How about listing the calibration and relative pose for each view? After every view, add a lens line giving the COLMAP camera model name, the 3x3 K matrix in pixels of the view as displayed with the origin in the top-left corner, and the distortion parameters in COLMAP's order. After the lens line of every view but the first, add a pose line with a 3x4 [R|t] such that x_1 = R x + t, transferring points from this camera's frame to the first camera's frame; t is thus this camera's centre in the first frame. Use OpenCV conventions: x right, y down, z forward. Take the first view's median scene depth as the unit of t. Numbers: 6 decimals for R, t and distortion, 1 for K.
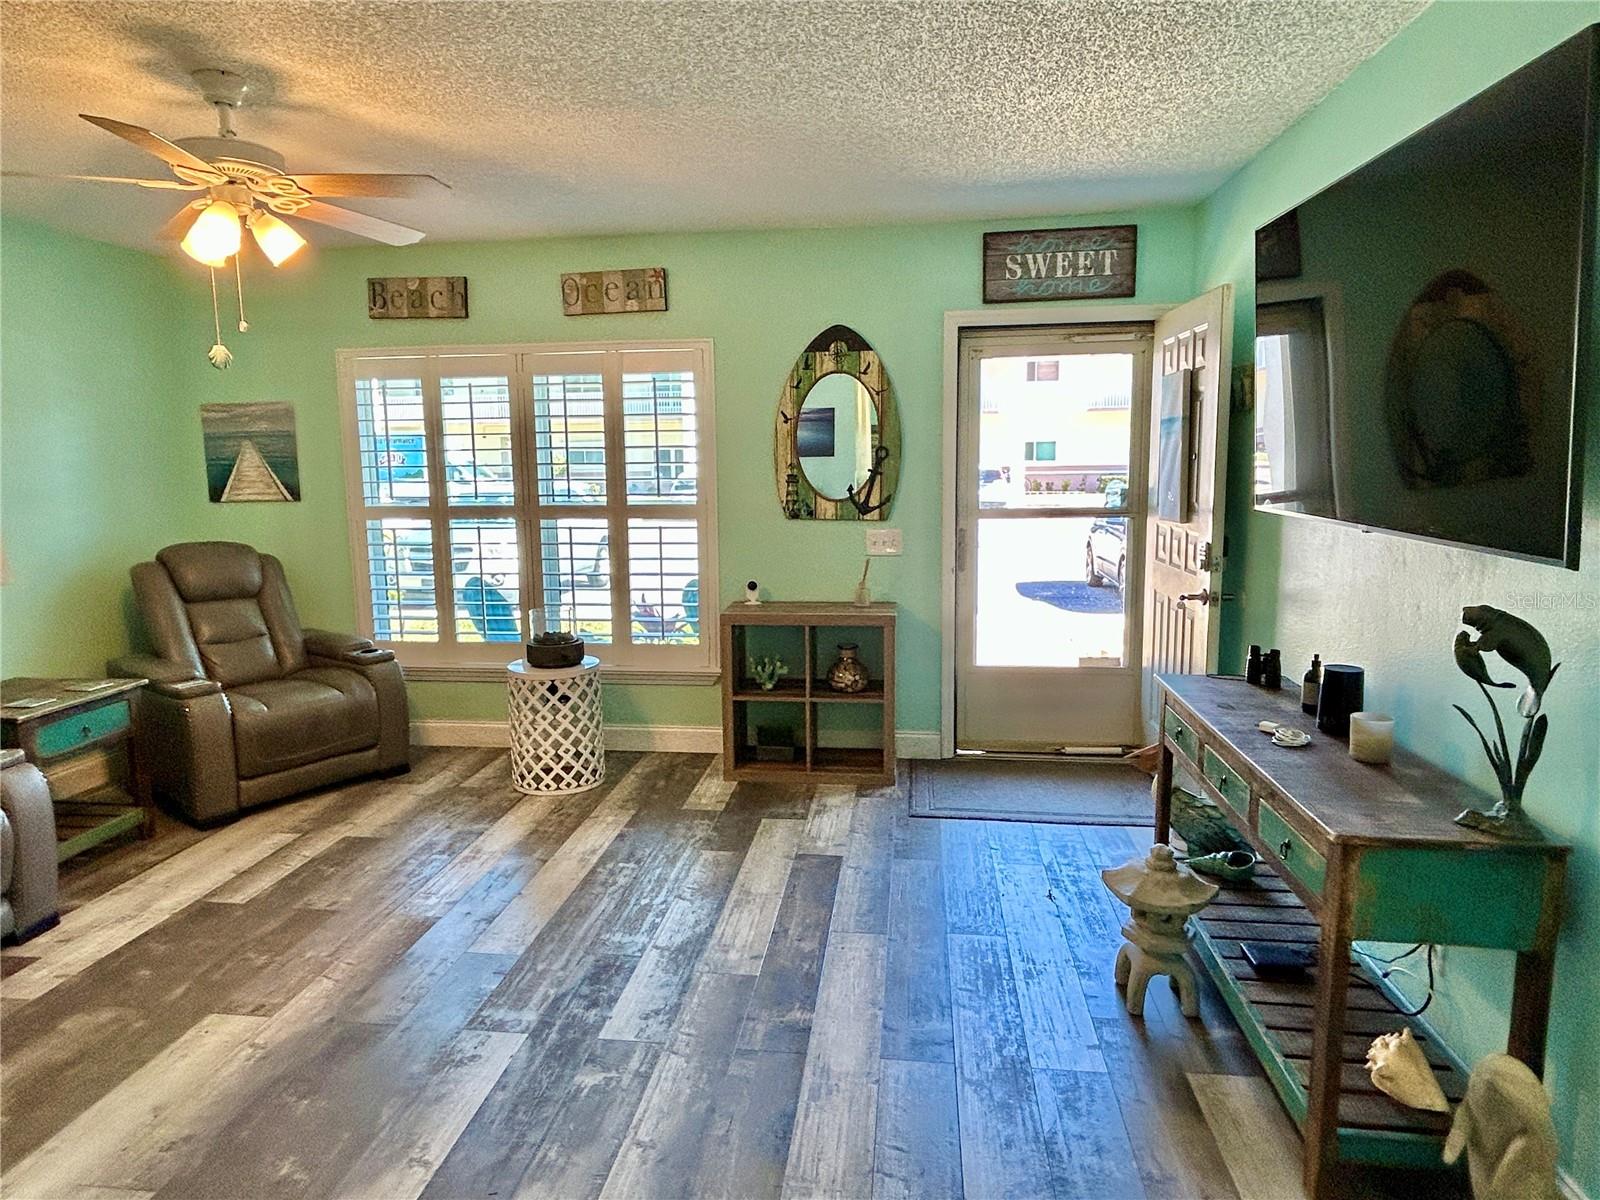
lens RADIAL K [[988.7, 0, 774.9], [0, 988.7, 588.8], [0, 0, 1]] dist [-0.007692, -0.004660]
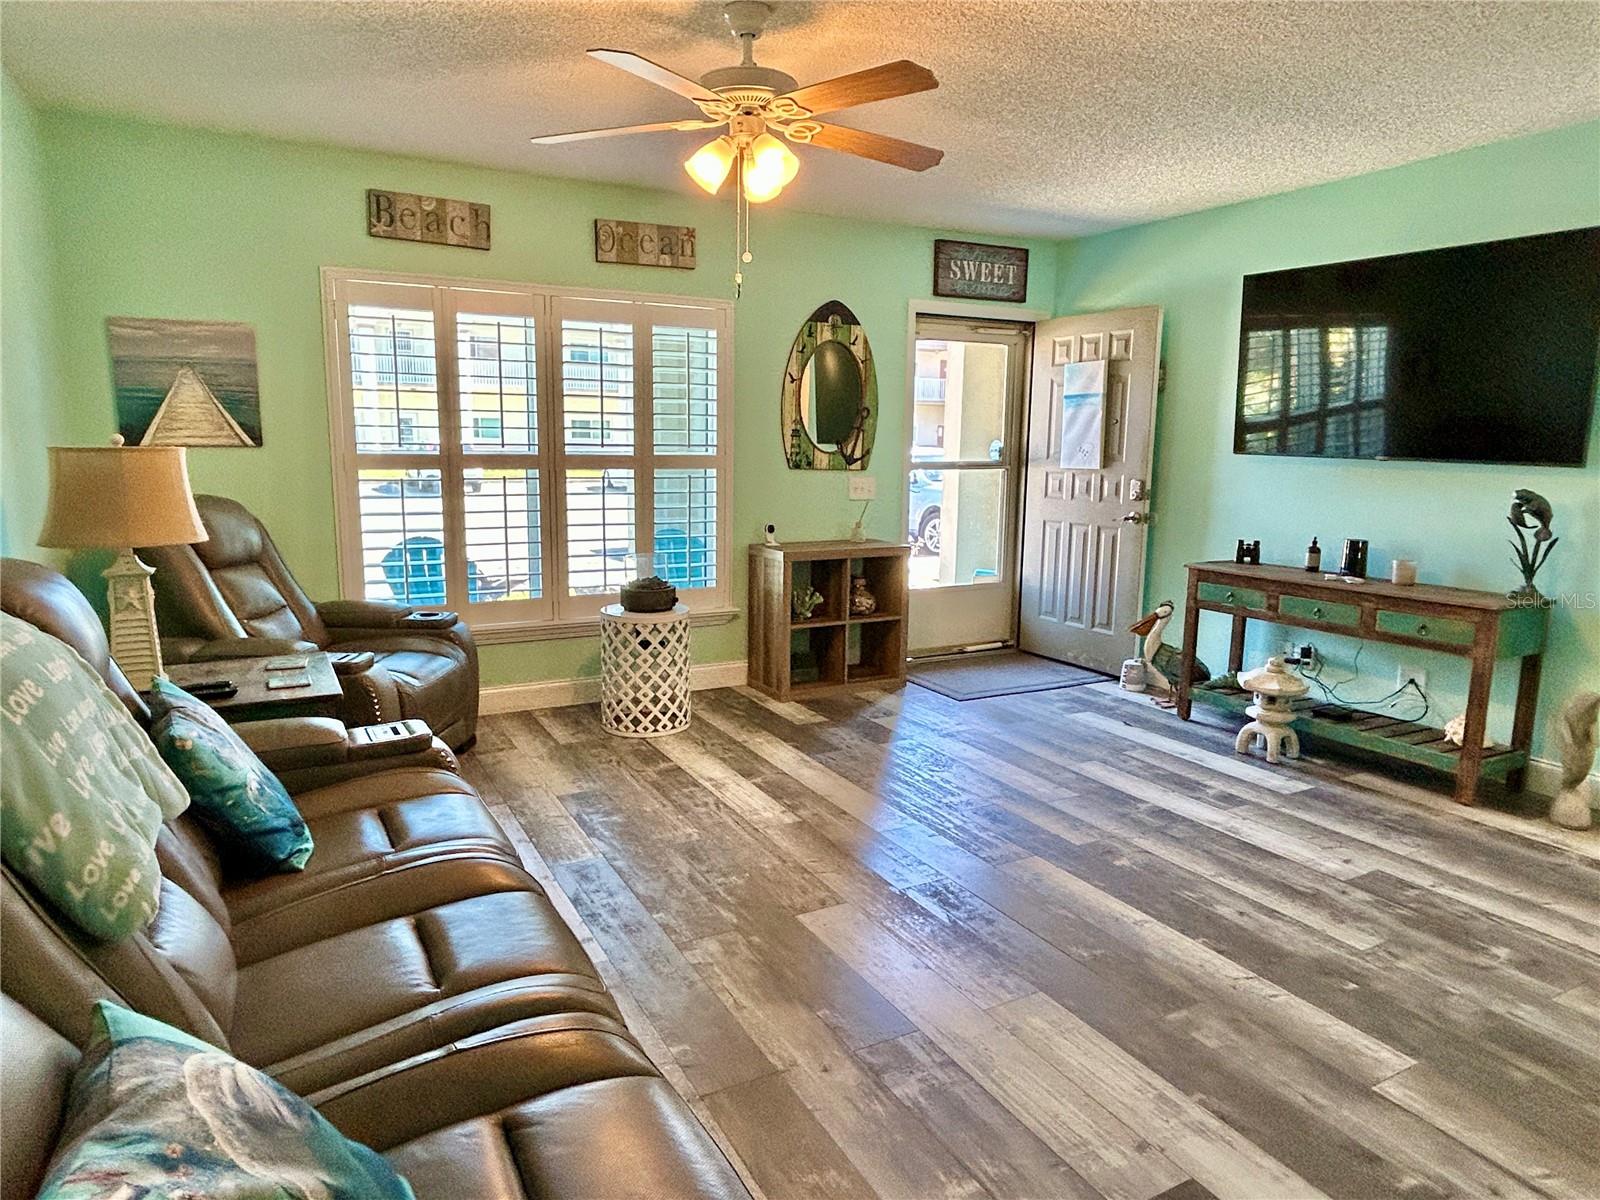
lens RADIAL K [[988.7, 0, 786.0], [0, 988.7, 595.8], [0, 0, 1]] dist [-0.007692, -0.004660]
pose [[0.813368, -0.069180, 0.577621, -0.673604], [0.053646, 0.997593, 0.043939, 0.024884], [-0.579270, -0.004751, 0.815122, 0.084663]]
